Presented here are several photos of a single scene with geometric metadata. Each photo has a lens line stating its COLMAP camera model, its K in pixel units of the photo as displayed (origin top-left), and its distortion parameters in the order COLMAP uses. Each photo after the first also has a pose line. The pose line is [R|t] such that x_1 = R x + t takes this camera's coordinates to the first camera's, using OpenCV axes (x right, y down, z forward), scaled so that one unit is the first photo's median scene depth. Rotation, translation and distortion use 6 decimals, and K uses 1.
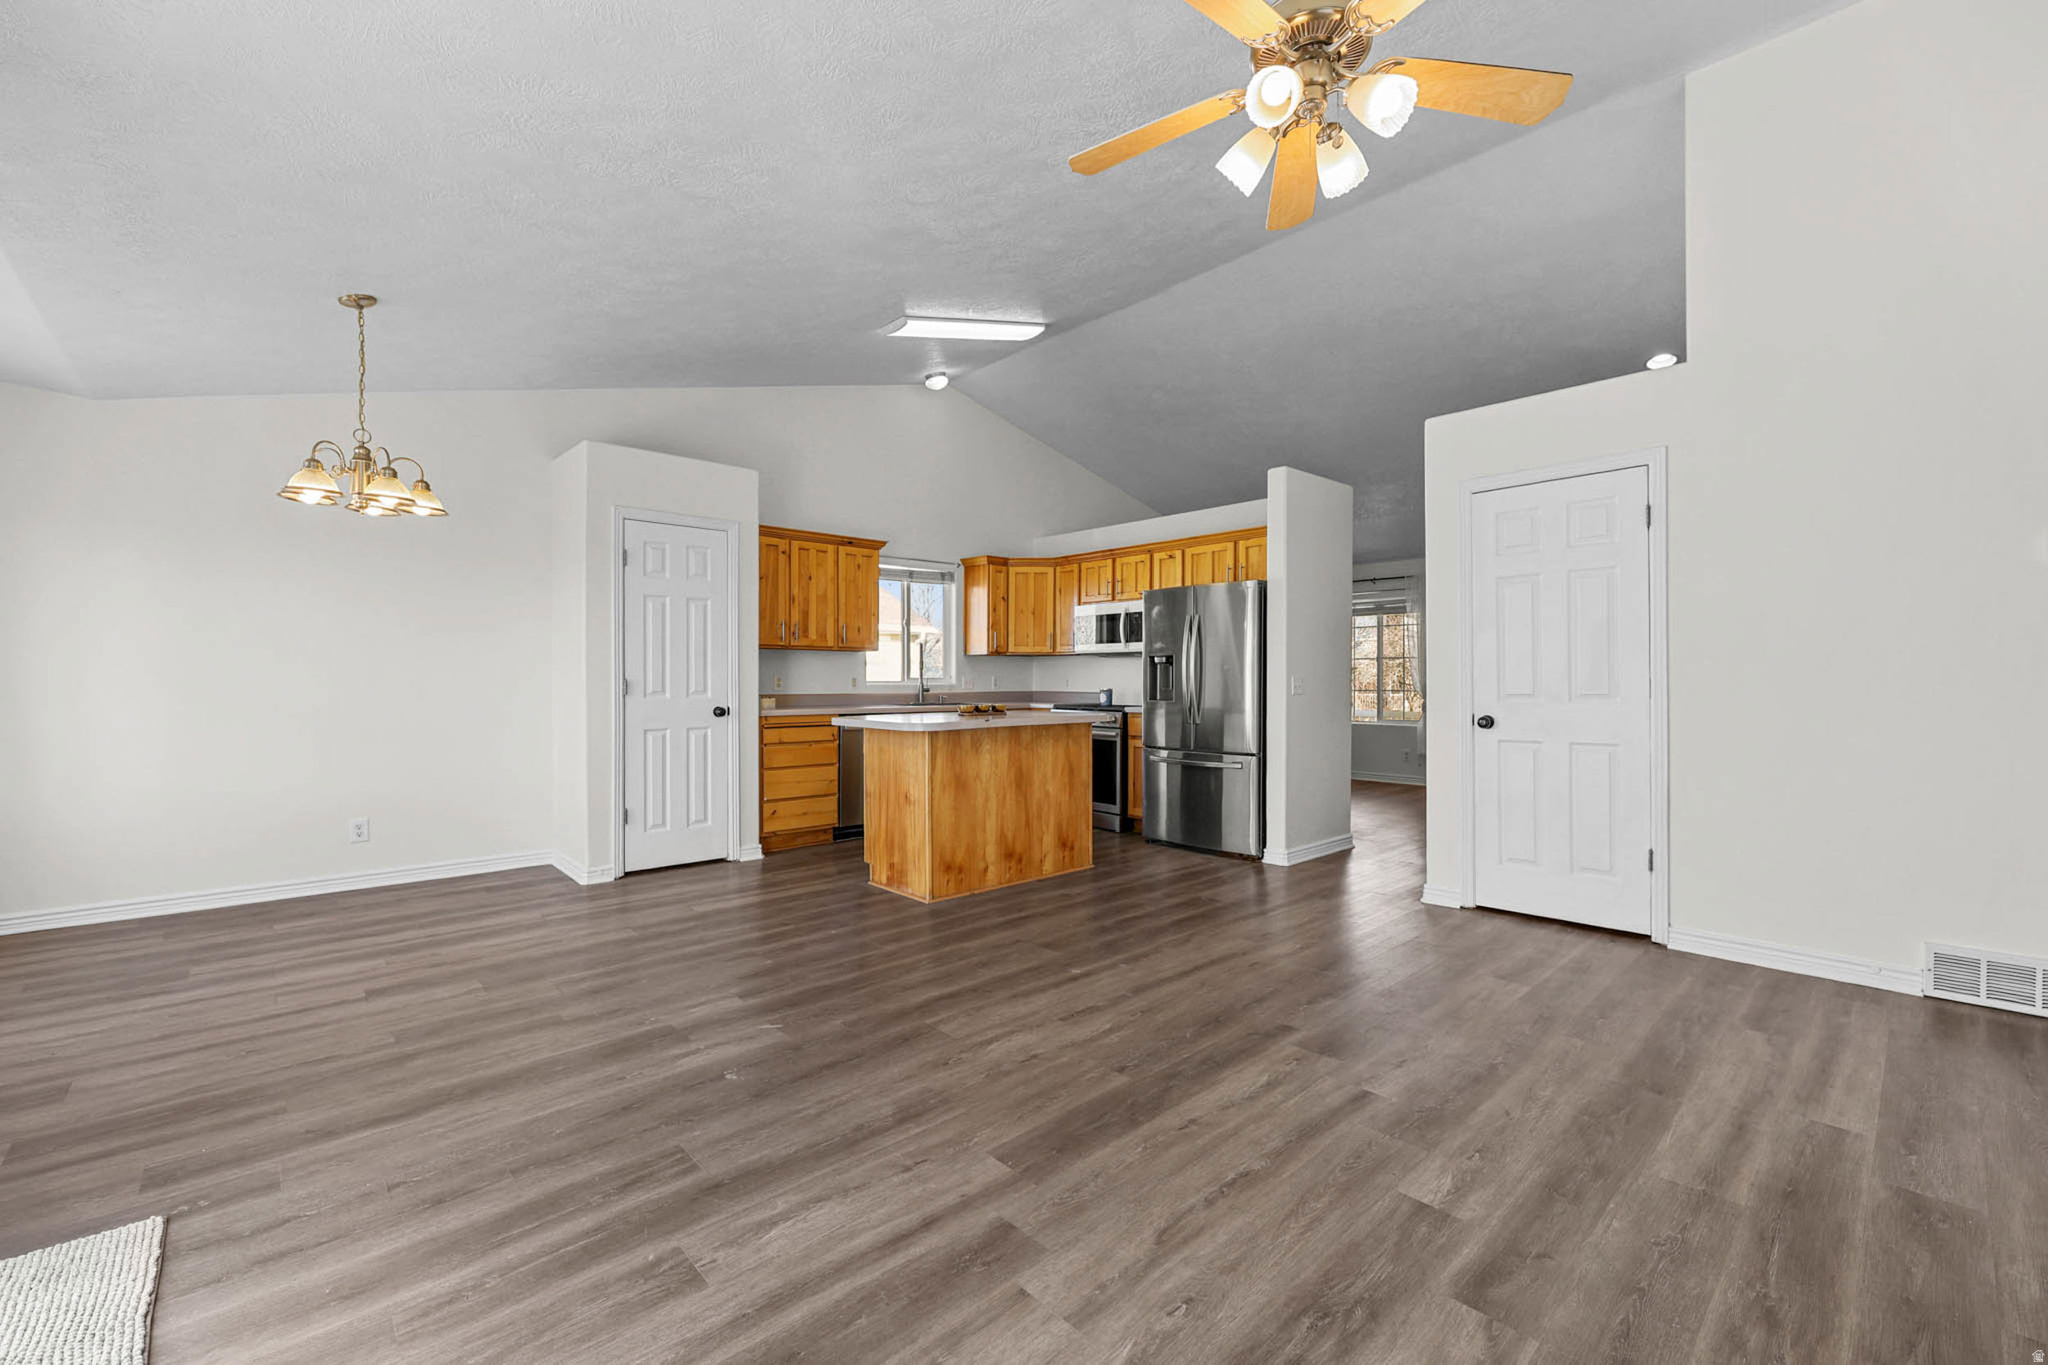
lens RADIAL K [[841.0, 0, 1015.4], [0, 841.0, 682.8], [0, 0, 1]] dist [-0.001038, -0.000281]
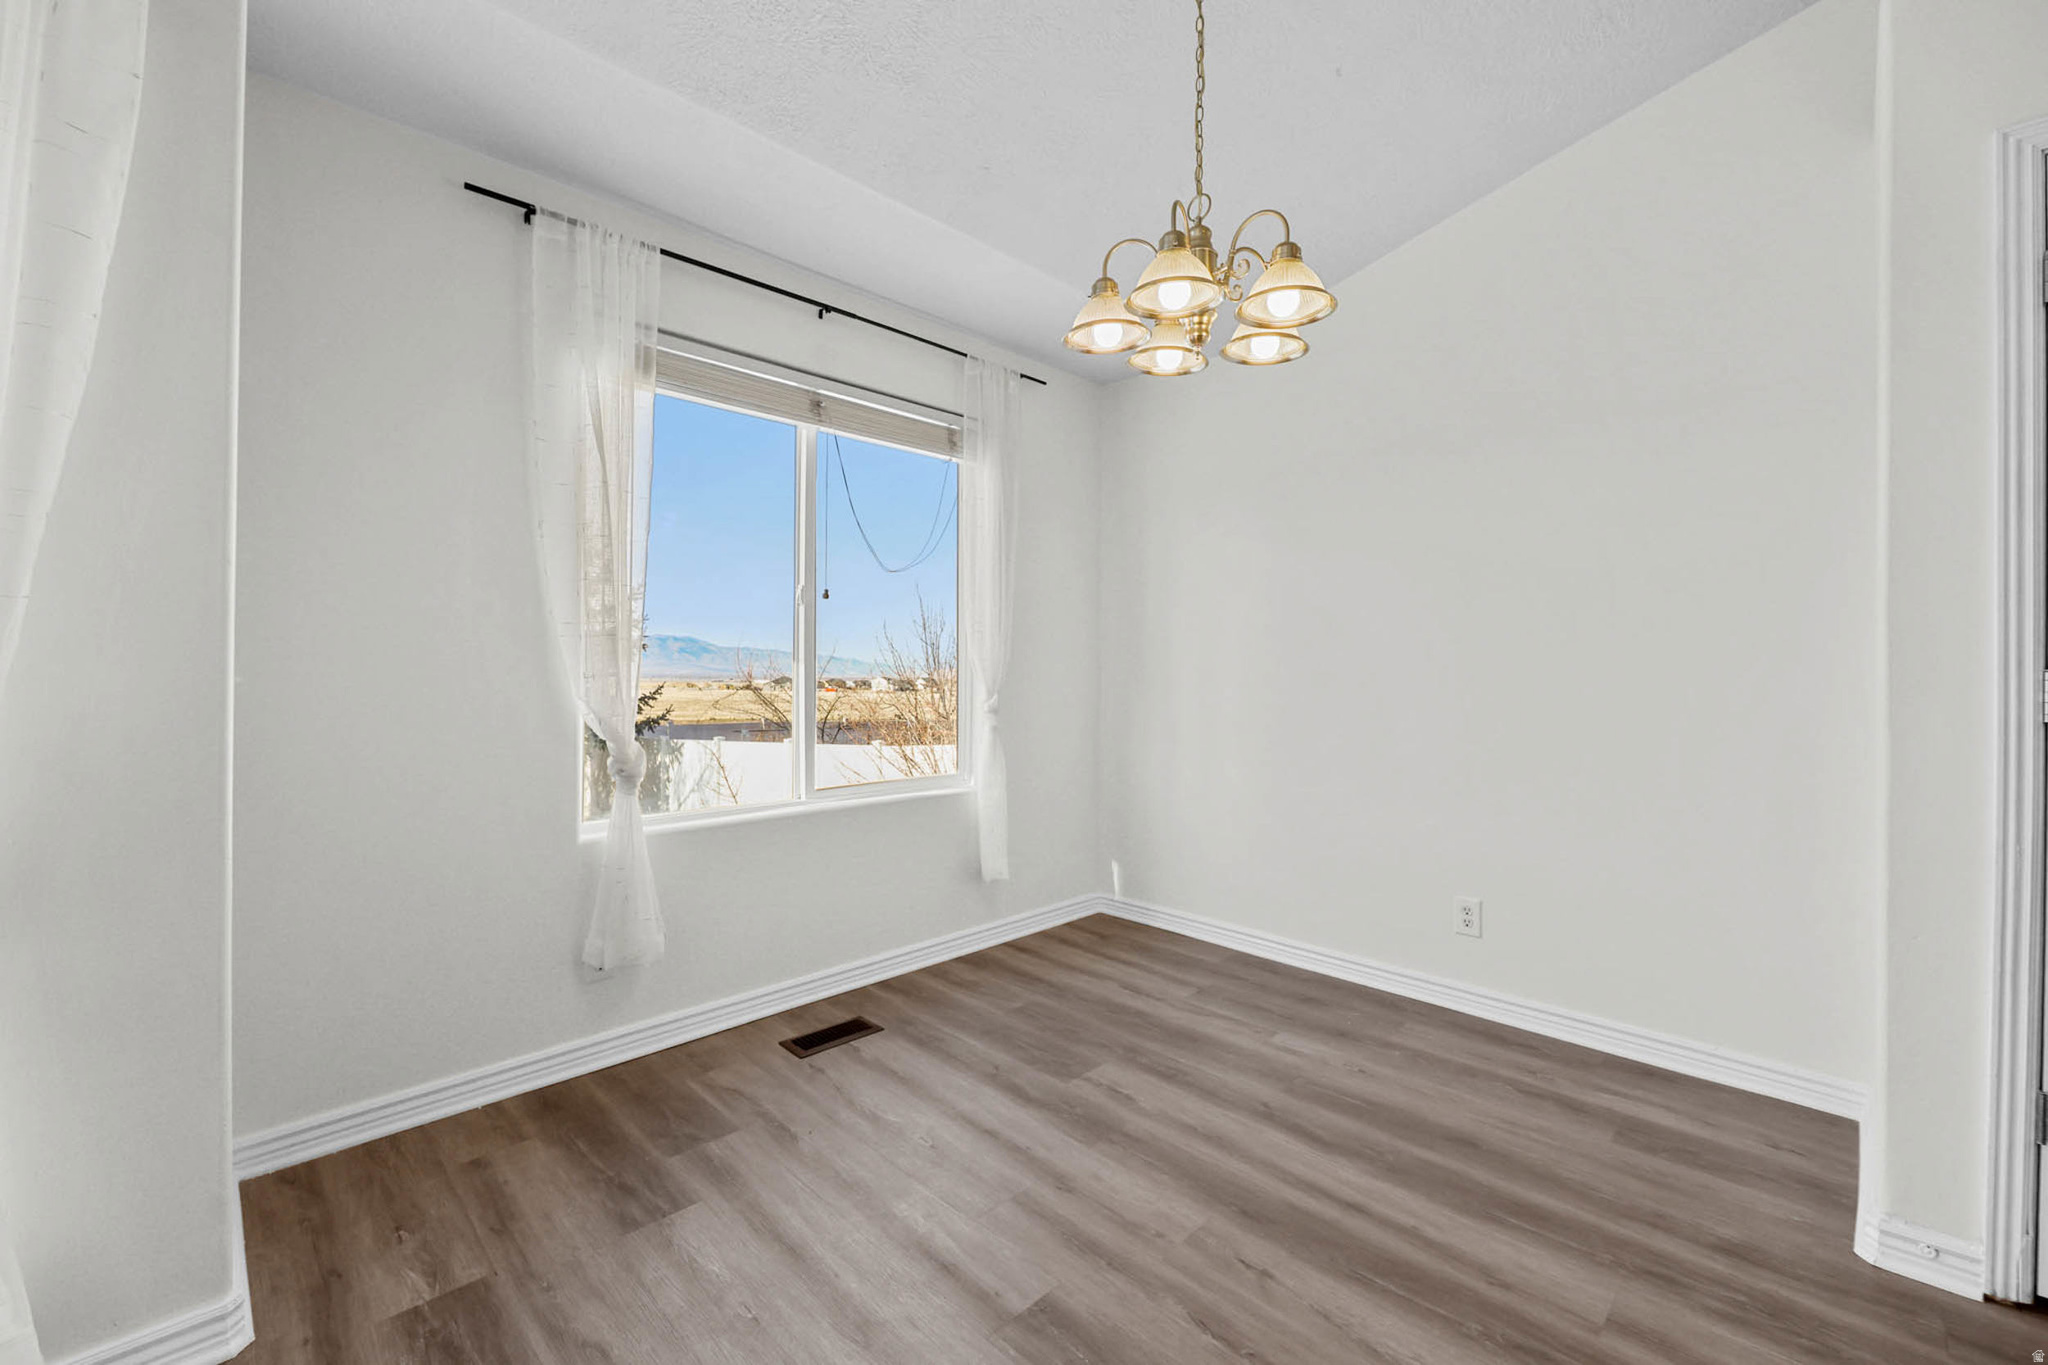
lens RADIAL K [[833.0, 0, 1021.3], [0, 833.0, 667.0], [0, 0, 1]] dist [0.001766, -0.000149]
pose [[0.048928, -0.002296, -0.998800, -0.229832], [-0.010565, 0.999940, -0.002816, -0.000231], [0.998746, 0.010690, 0.048901, 0.772001]]
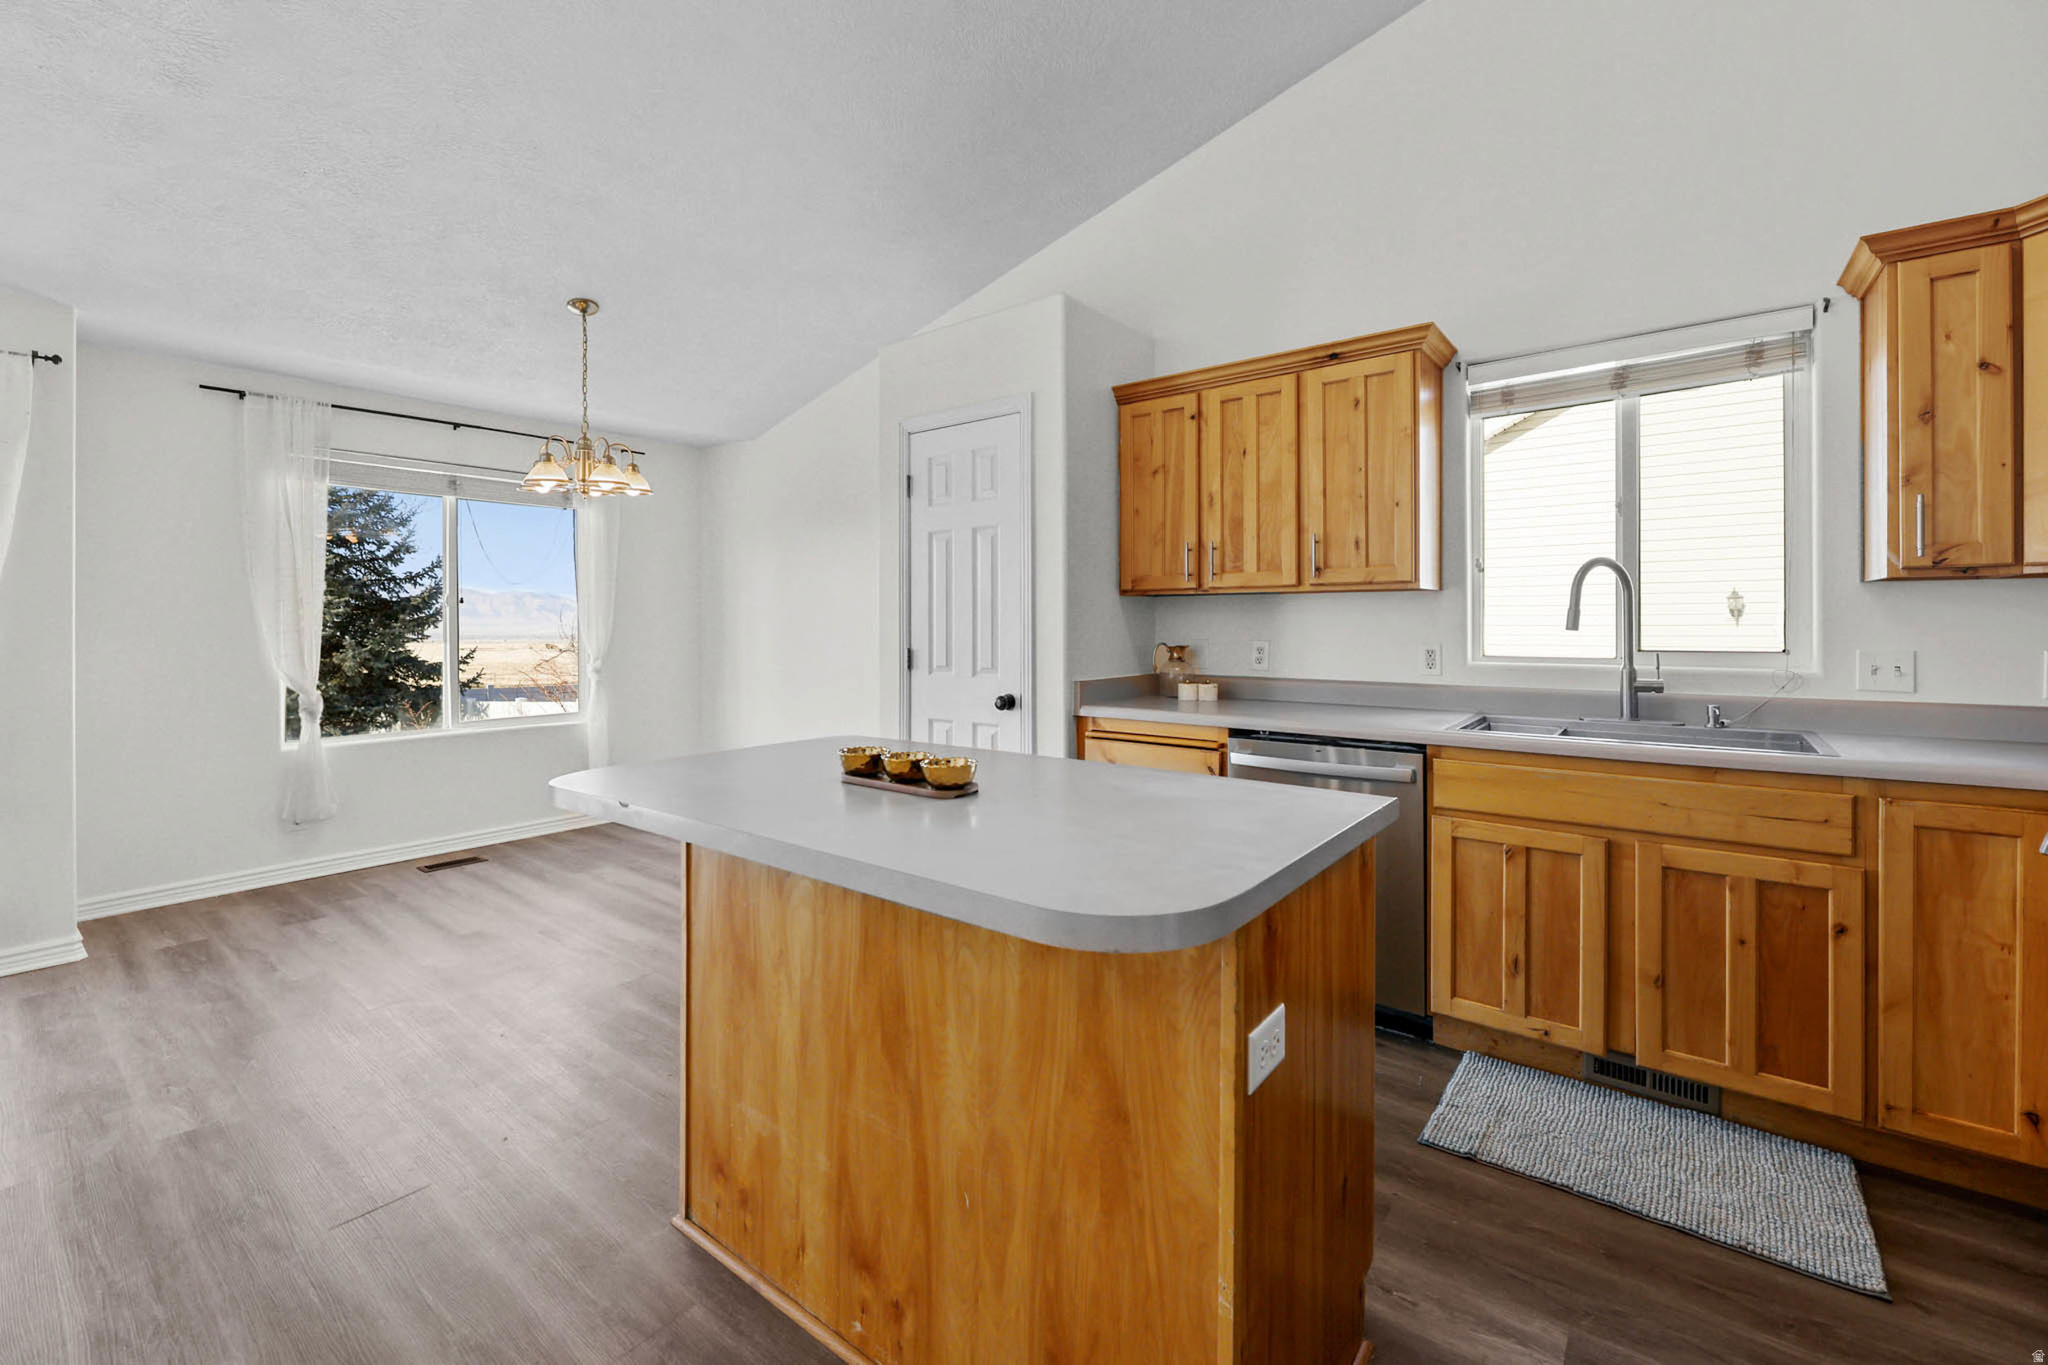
lens RADIAL K [[849.1, 0, 1018.1], [0, 849.1, 626.8], [0, 0, 1]] dist [-0.001473, -0.000555]
pose [[0.176860, 0.001159, -0.984235, 0.372595], [-0.001770, 0.999998, 0.000860, -0.030662], [0.984234, 0.001590, 0.176862, 1.212749]]
